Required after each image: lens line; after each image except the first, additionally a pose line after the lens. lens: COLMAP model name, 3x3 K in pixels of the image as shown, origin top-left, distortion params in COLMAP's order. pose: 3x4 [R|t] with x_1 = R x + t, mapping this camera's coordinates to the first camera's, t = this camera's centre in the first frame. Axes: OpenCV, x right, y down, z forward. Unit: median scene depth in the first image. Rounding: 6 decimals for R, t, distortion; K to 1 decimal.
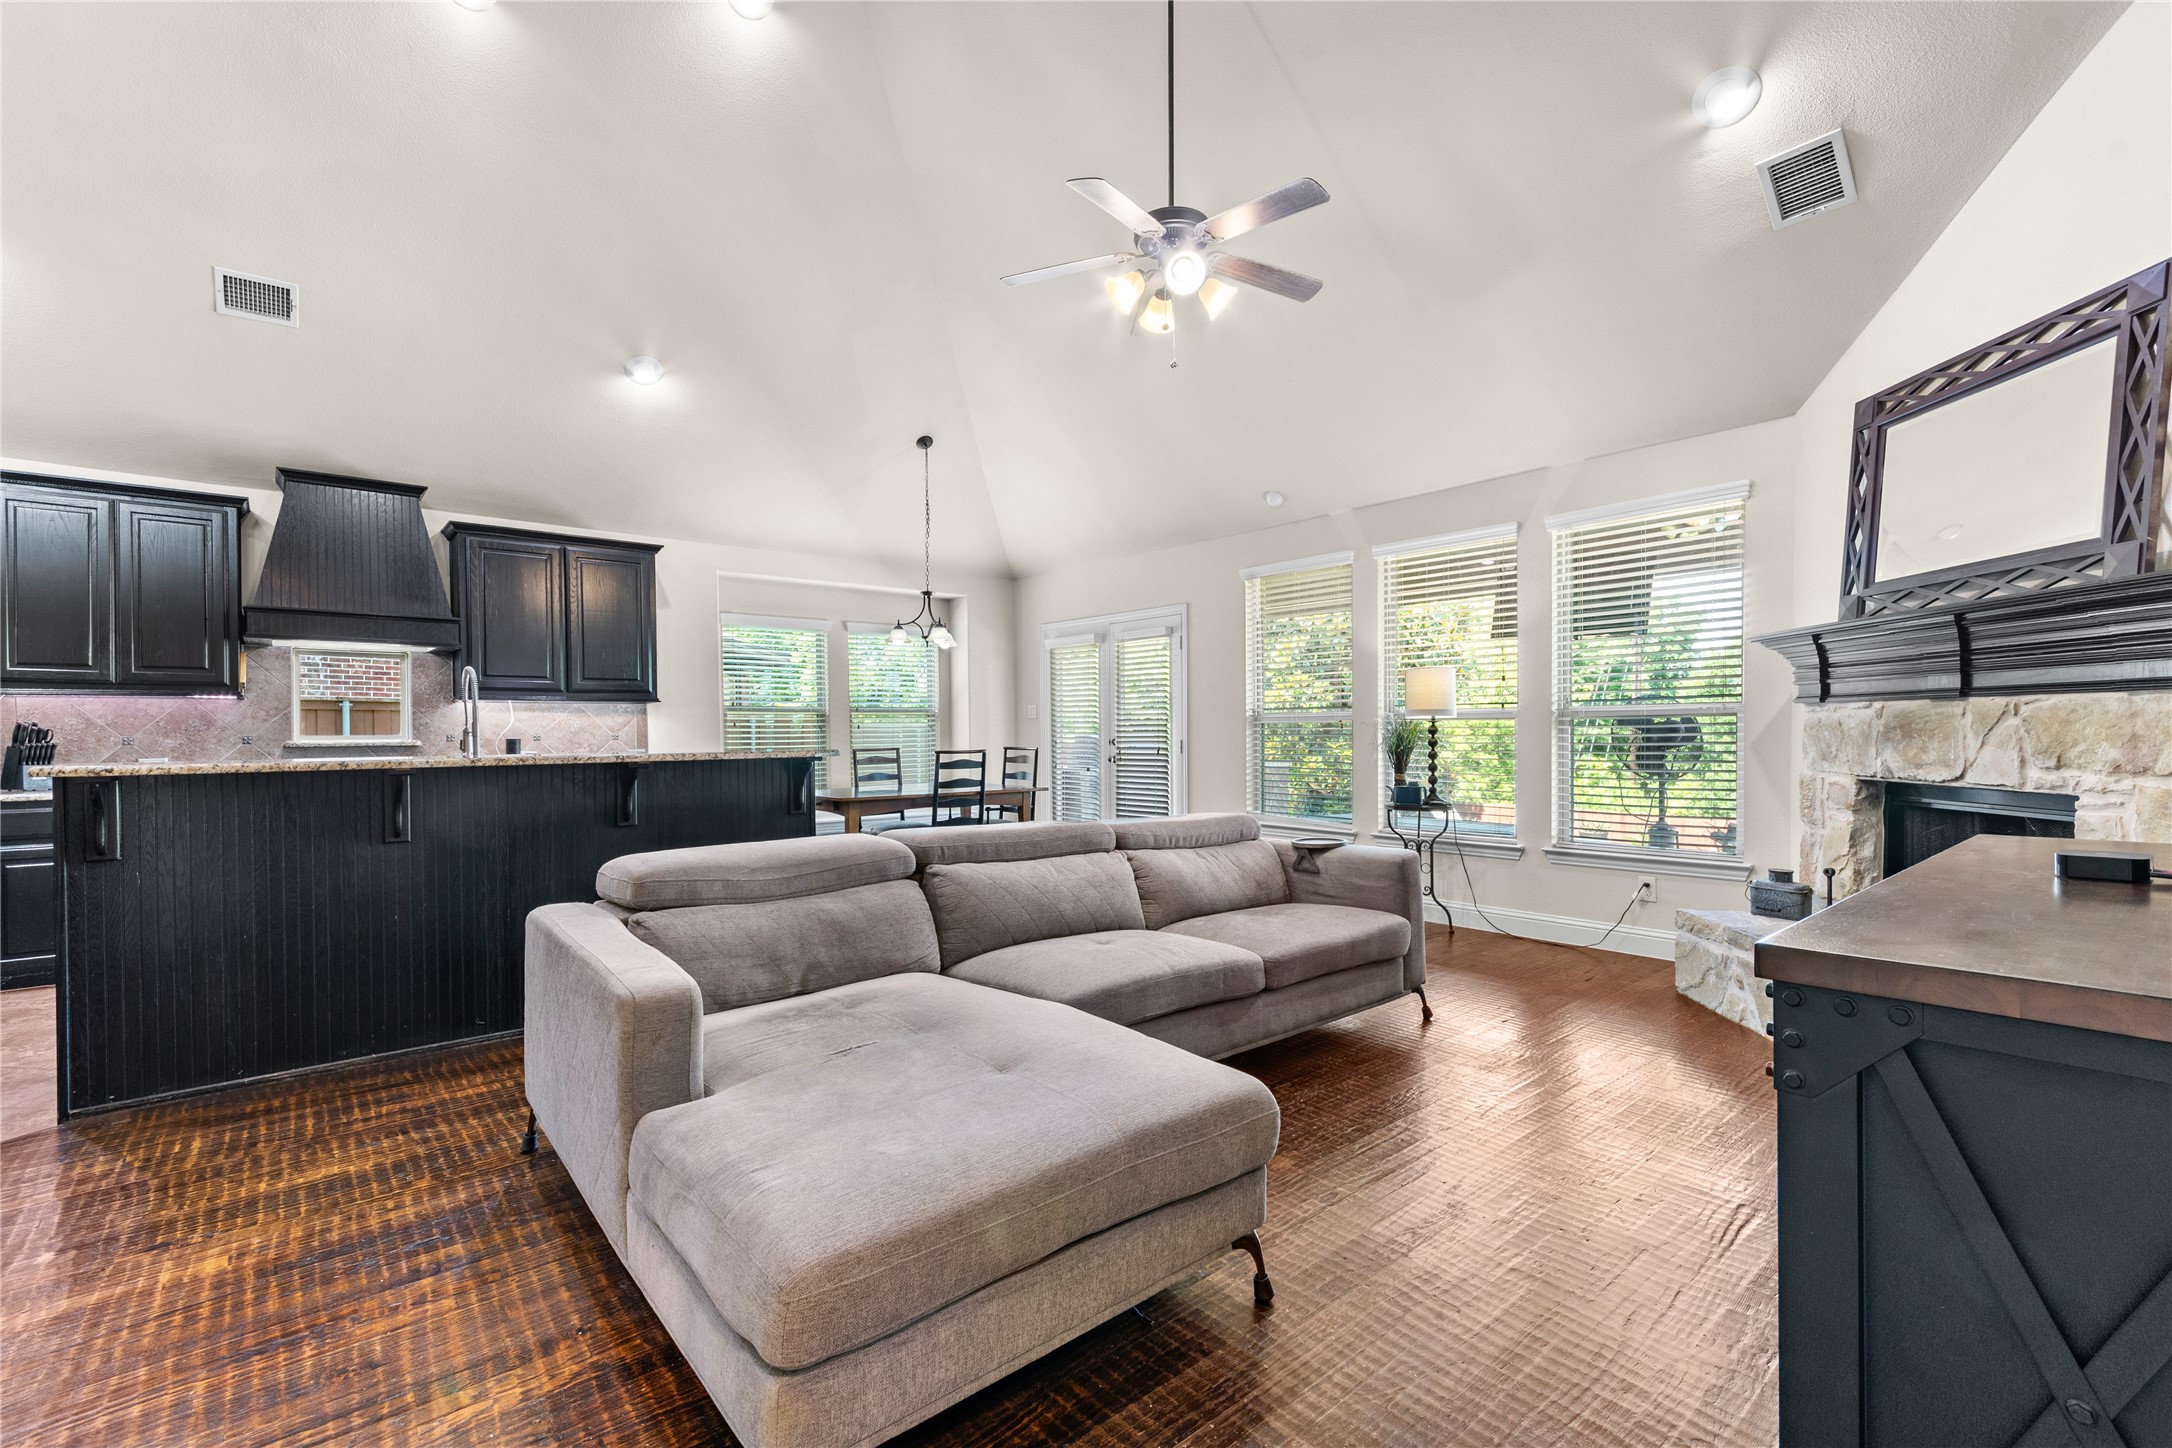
lens RADIAL K [[953.6, 0, 1098.4], [0, 953.6, 726.5], [0, 0, 1]] dist [0.006646, -0.001726]
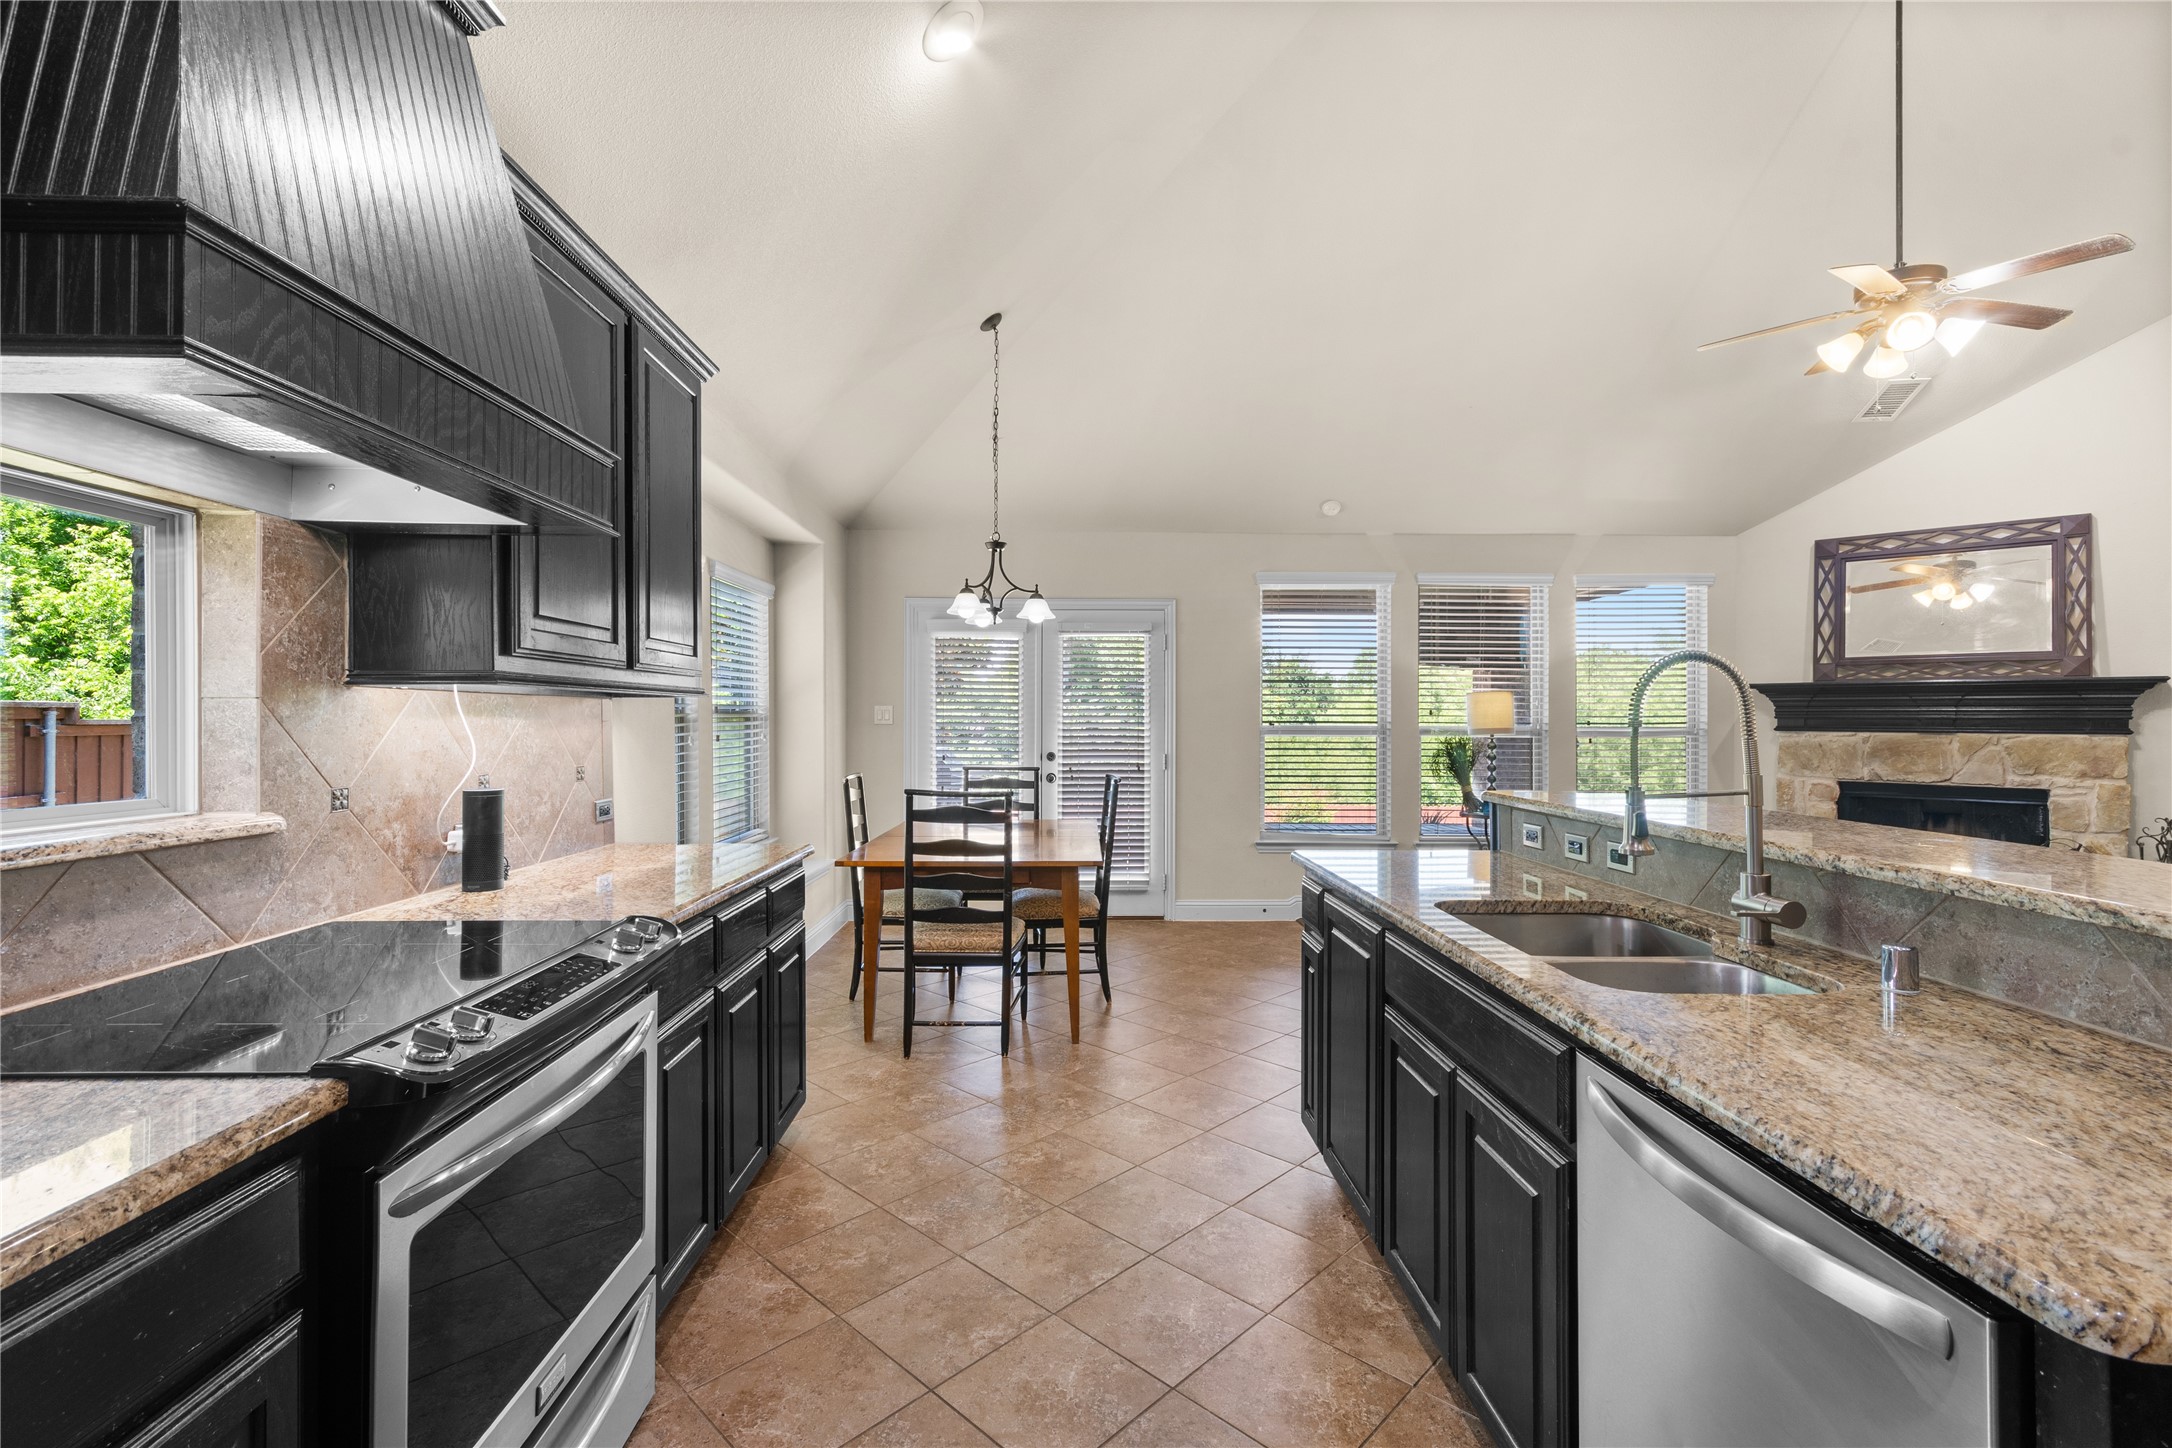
lens RADIAL K [[953.6, 0, 1085.2], [0, 953.6, 711.7], [0, 0, 1]] dist [0.006646, -0.001726]
pose [[0.631766, 0.016569, 0.774982, -1.208995], [-0.012256, 0.999860, -0.011386, -0.025830], [-0.775062, -0.002305, 0.631881, 0.959765]]
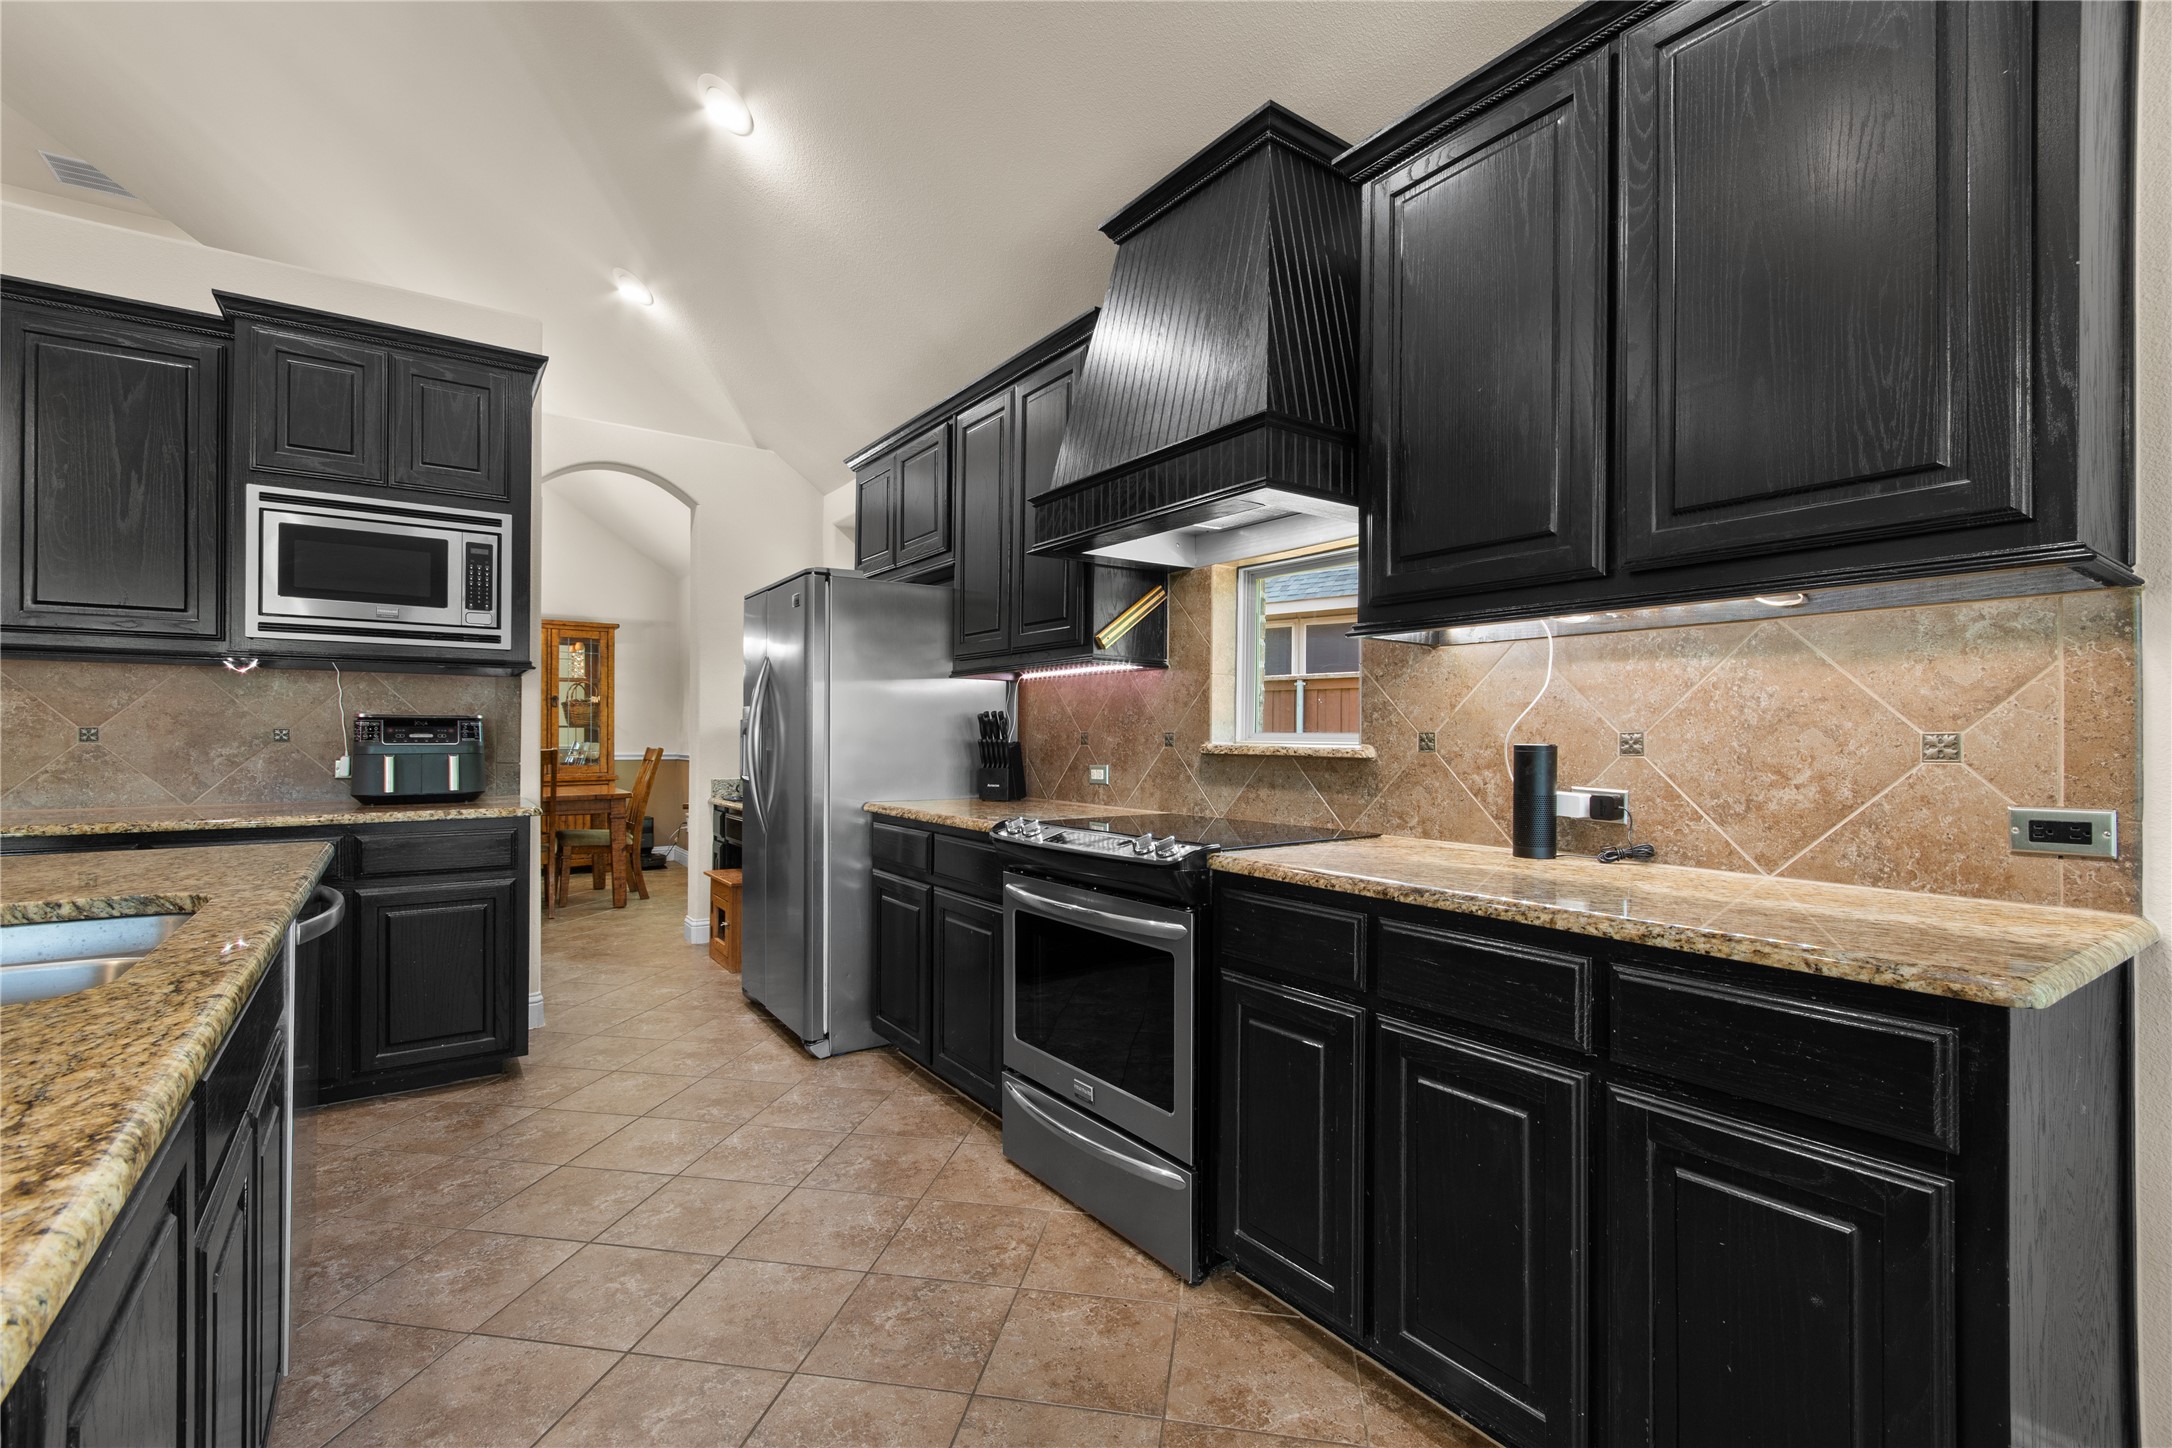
lens RADIAL K [[953.6, 0, 1081.7], [0, 953.6, 735.0], [0, 0, 1]] dist [0.006646, -0.001726]
pose [[-0.097133, 0.005818, -0.995254, -0.442082], [0.000858, 0.999983, 0.005762, 0.011284], [0.995271, -0.000294, -0.097136, 1.422307]]
